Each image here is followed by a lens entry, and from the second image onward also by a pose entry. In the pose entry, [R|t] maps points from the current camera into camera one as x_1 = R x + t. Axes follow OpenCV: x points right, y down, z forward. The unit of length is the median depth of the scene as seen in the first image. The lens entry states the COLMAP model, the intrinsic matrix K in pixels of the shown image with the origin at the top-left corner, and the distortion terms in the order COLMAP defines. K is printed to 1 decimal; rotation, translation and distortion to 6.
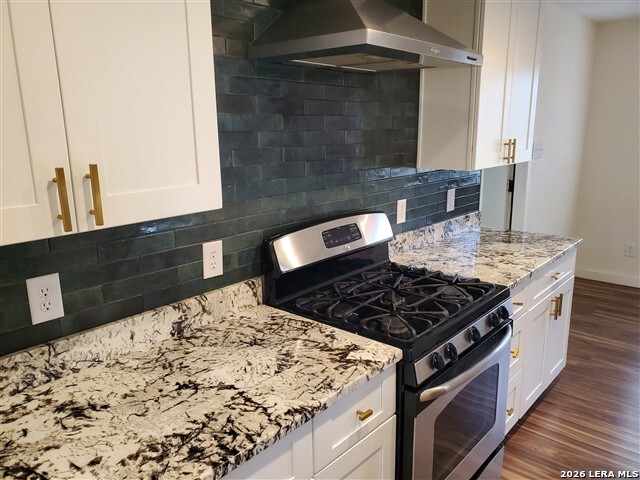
lens RADIAL K [[492.0, 0, 317.2], [0, 492.0, 237.7], [0, 0, 1]] dist [0.026832, -0.005017]
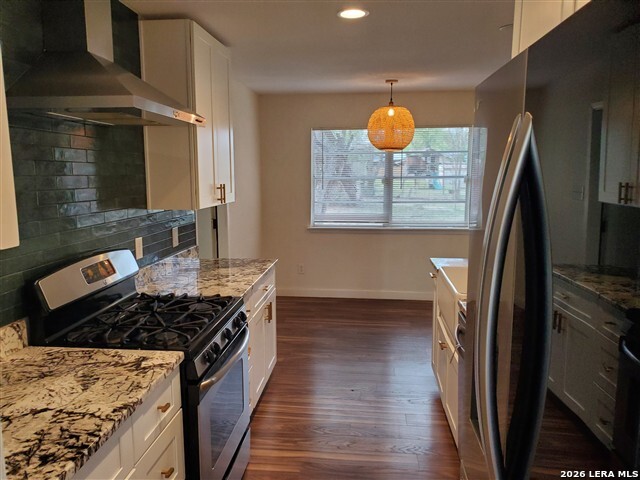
lens RADIAL K [[492.0, 0, 317.2], [0, 492.0, 237.7], [0, 0, 1]] dist [0.026832, -0.005017]
pose [[0.807177, -0.070528, 0.586081, -0.220717], [0.125095, 0.990725, -0.053064, 0.045404], [-0.576902, 0.116148, 0.808513, -0.185690]]
